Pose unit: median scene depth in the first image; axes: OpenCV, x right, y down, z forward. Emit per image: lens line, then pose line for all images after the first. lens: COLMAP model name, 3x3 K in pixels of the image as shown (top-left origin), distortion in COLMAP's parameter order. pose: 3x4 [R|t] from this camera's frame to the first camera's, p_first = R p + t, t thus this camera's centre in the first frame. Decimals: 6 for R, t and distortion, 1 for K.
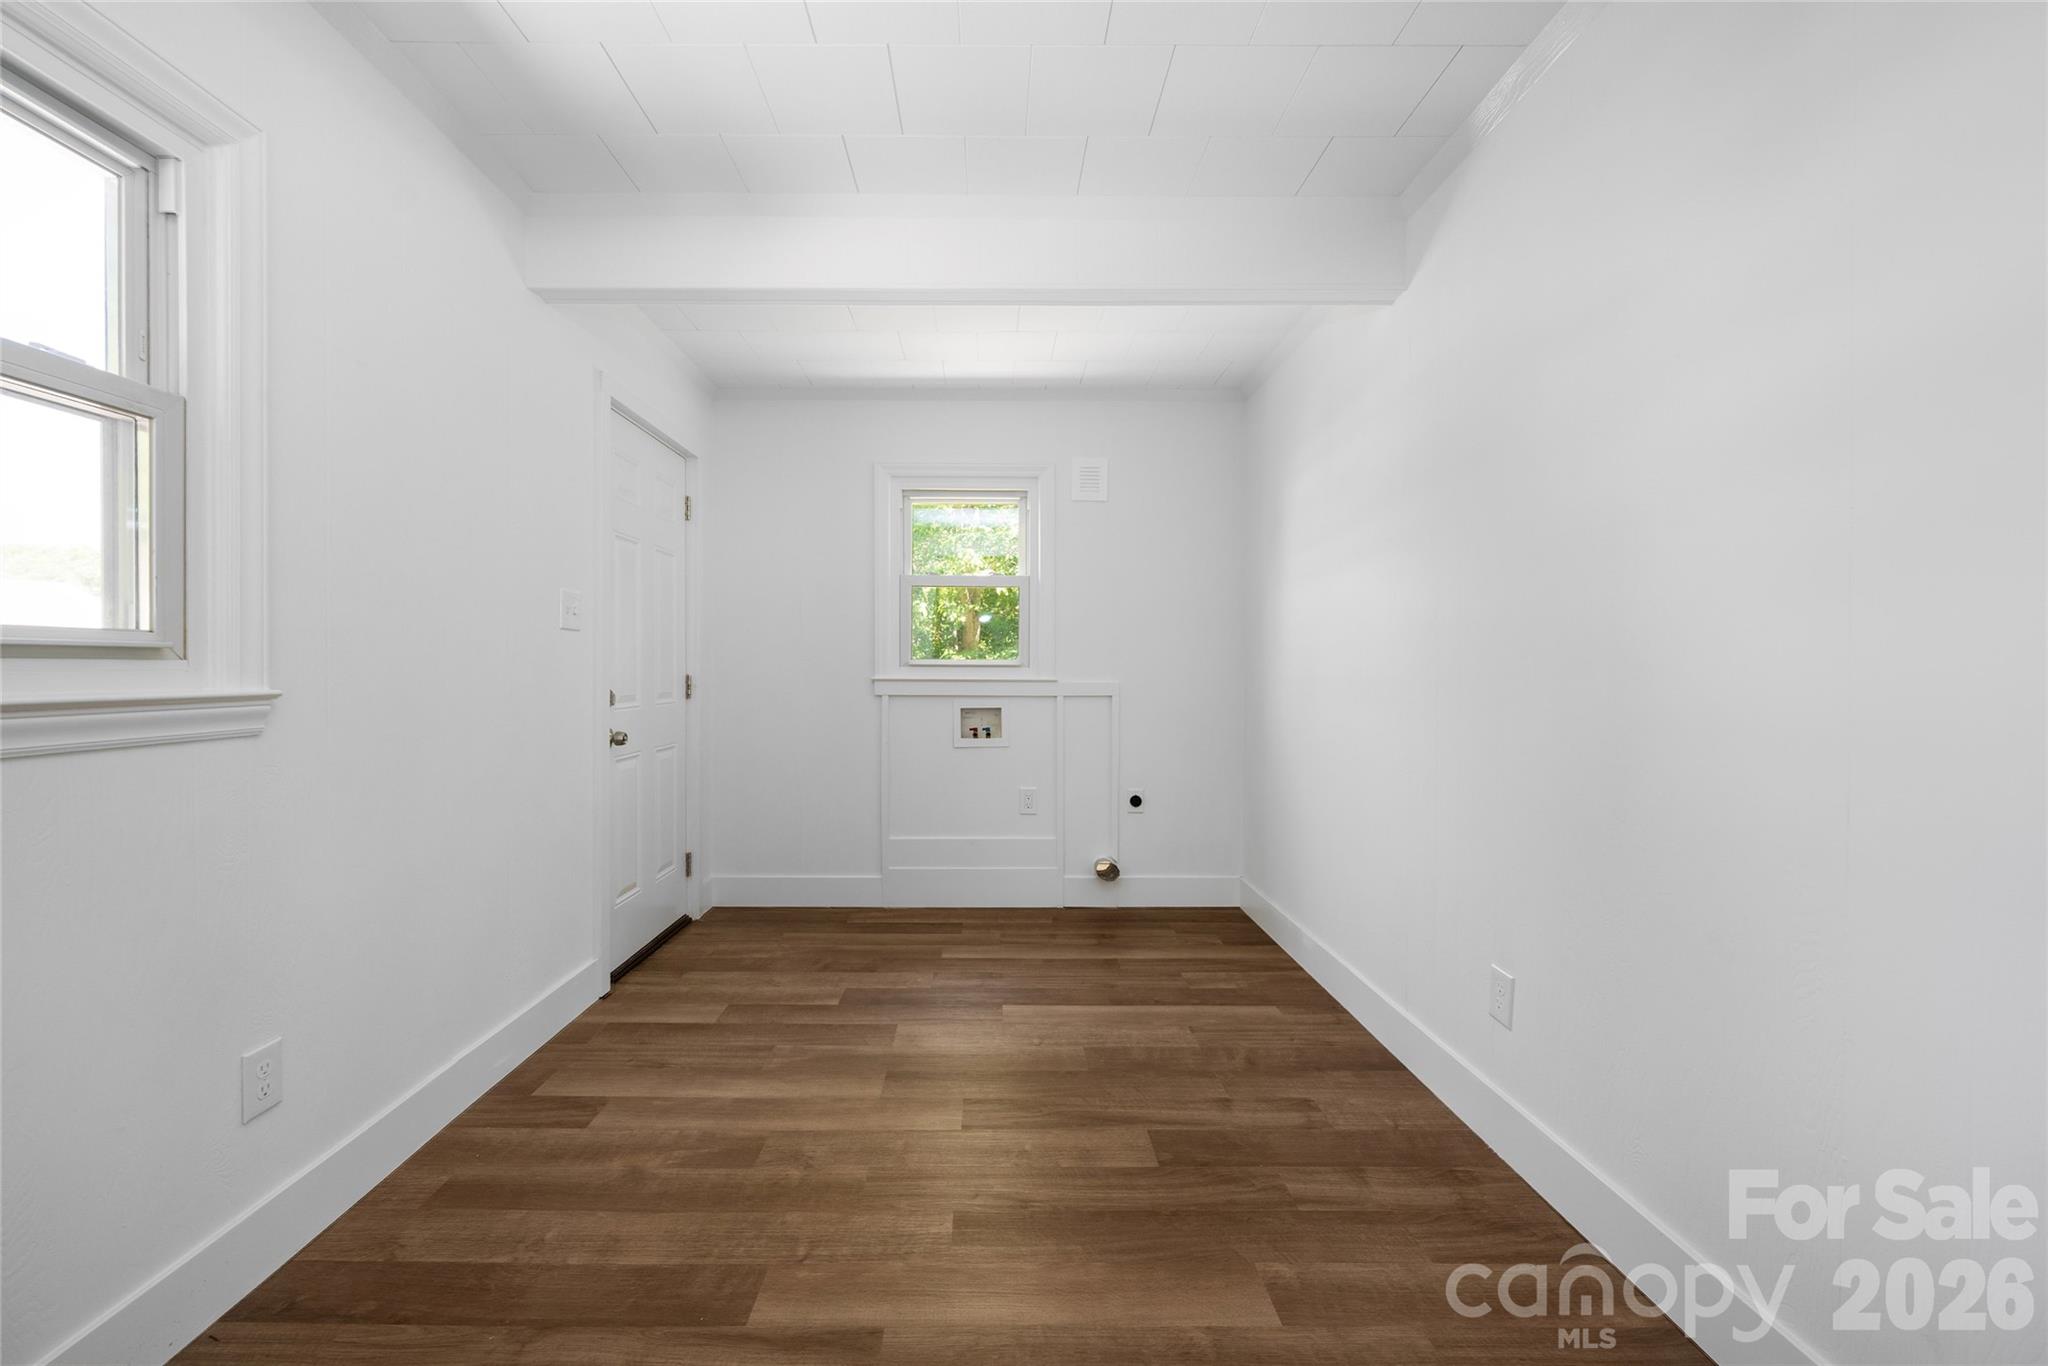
lens RADIAL K [[841.0, 0, 1017.5], [0, 841.0, 672.7], [0, 0, 1]] dist [-0.003803, 0.000595]
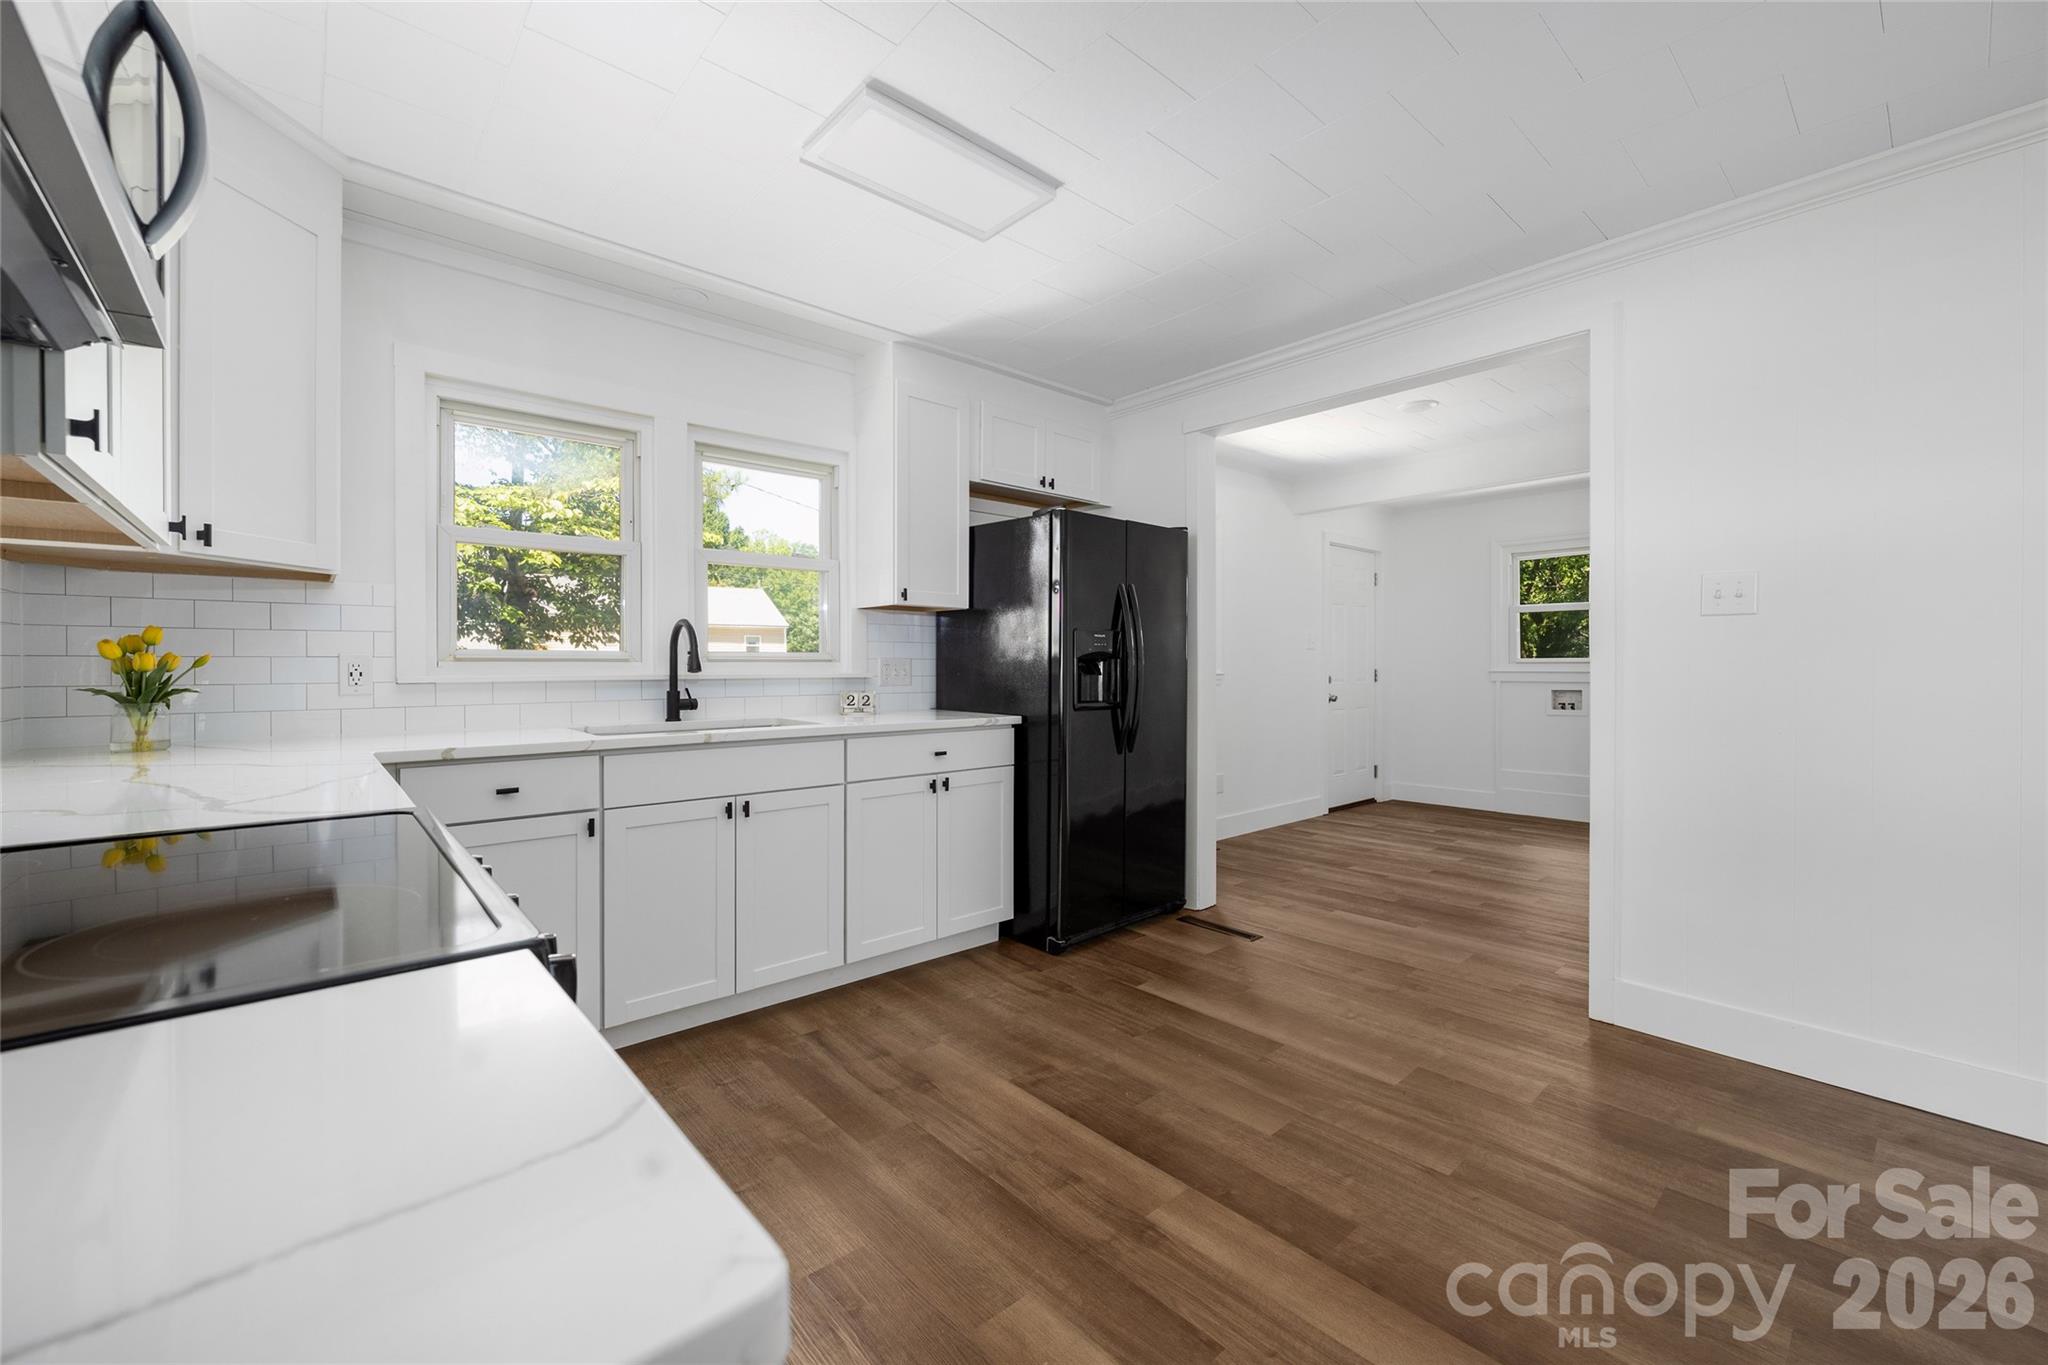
lens RADIAL K [[841.0, 0, 1029.2], [0, 841.0, 655.1], [0, 0, 1]] dist [-0.003803, 0.000595]
pose [[0.648857, -0.012449, -0.760808, 0.506934], [0.000658, 0.999875, -0.015800, 0.003371], [0.760910, 0.009751, 0.648784, -0.752757]]
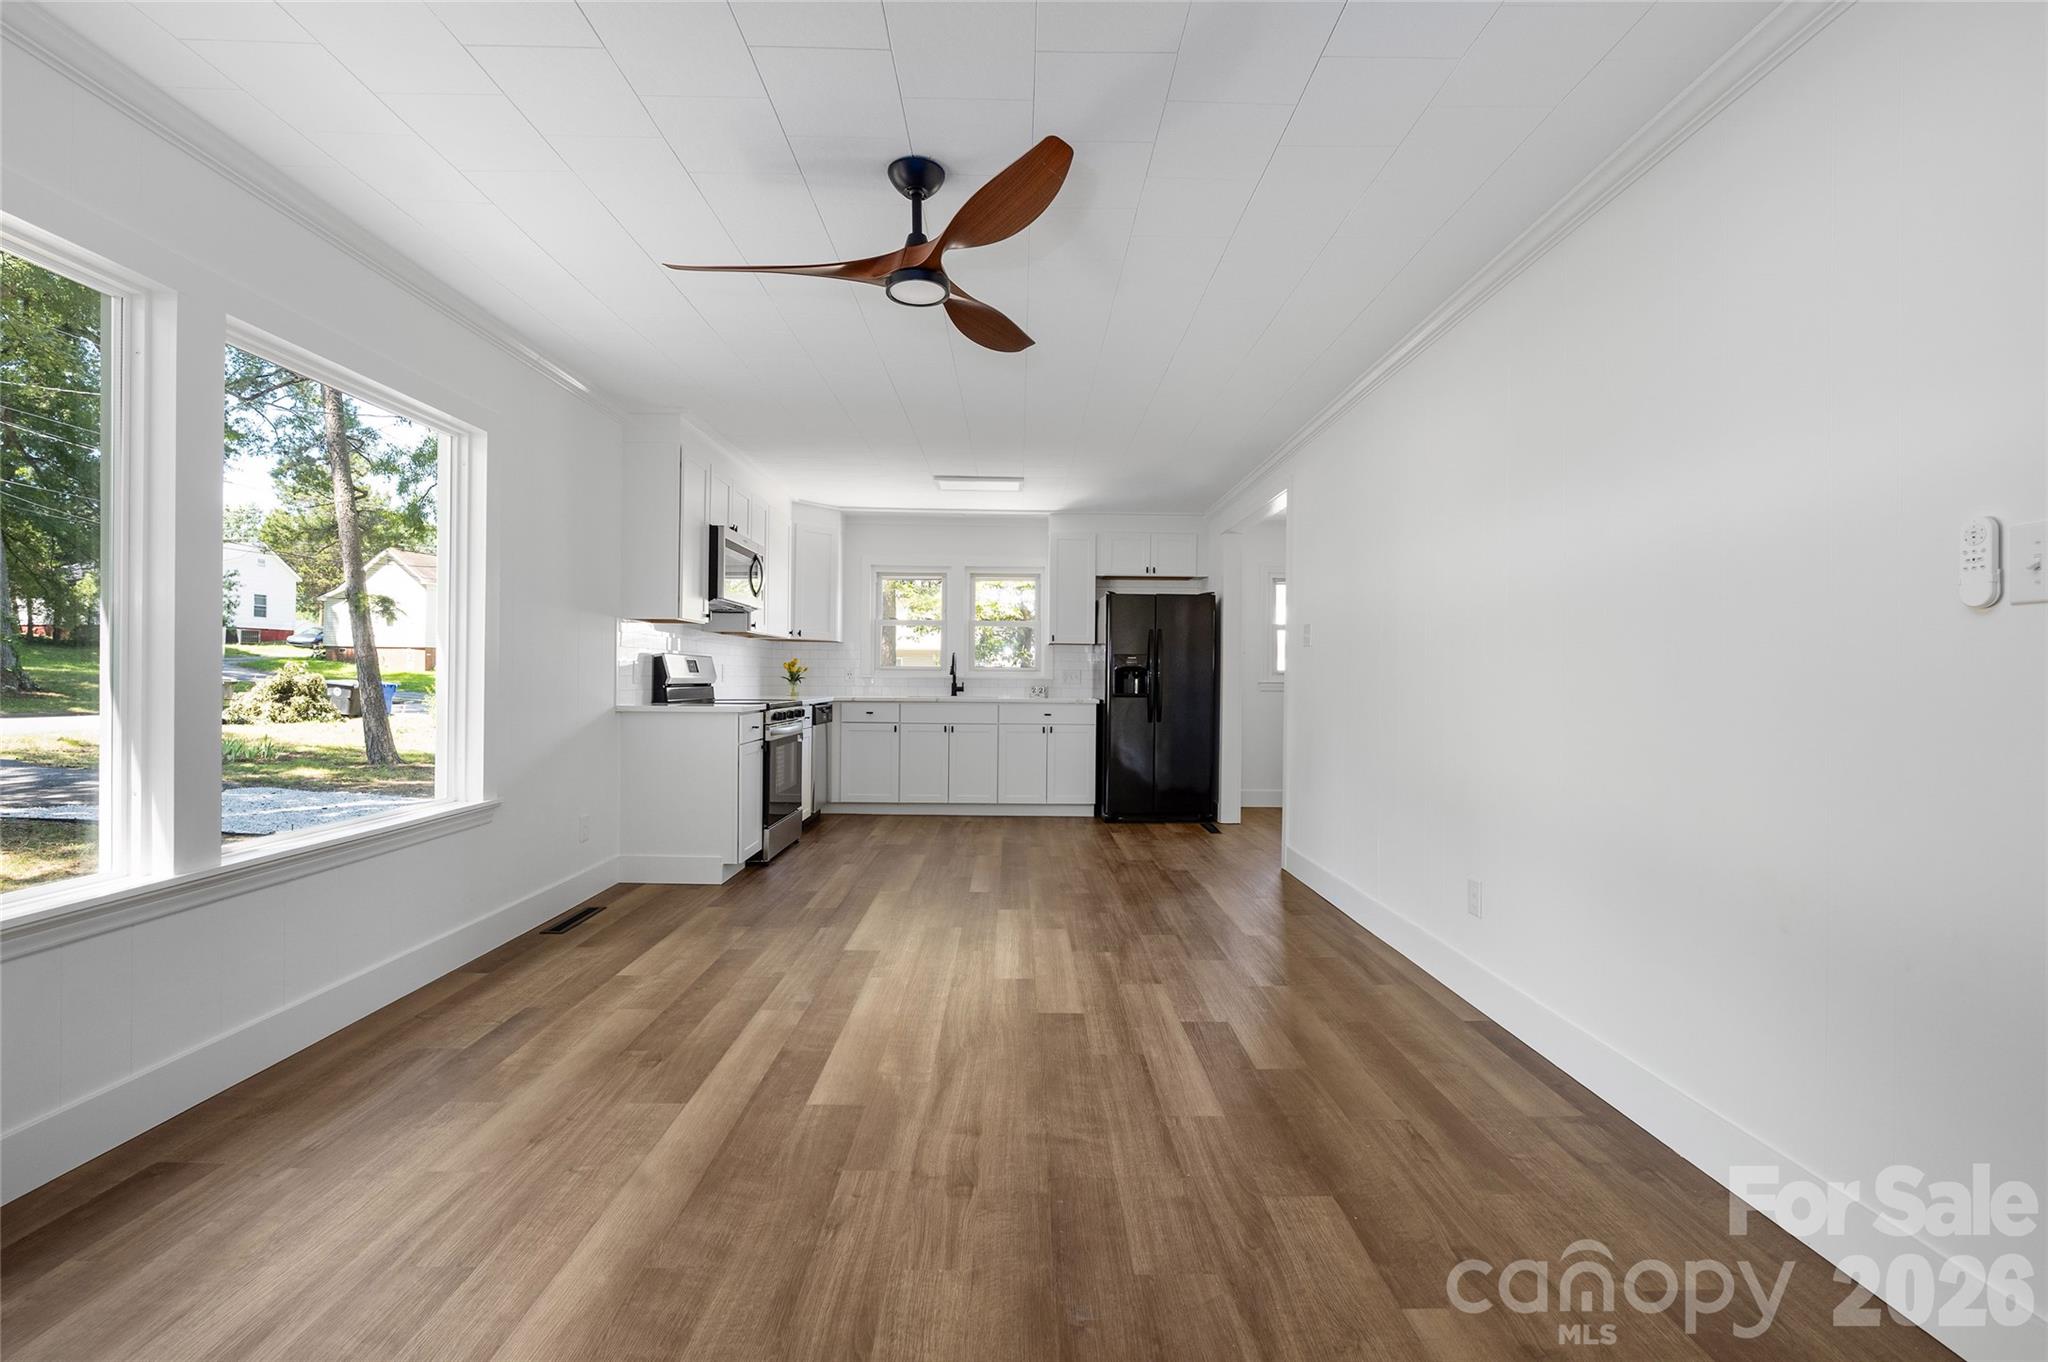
lens RADIAL K [[854.0, 0, 1037.0], [0, 854.0, 681.1], [0, 0, 1]] dist [-0.004418, 0.000209]
pose [[0.007843, 0.003118, -0.999964, 1.557922], [-0.015216, 0.999880, 0.002998, 0.010785], [0.999853, 0.015192, 0.007890, -0.338236]]
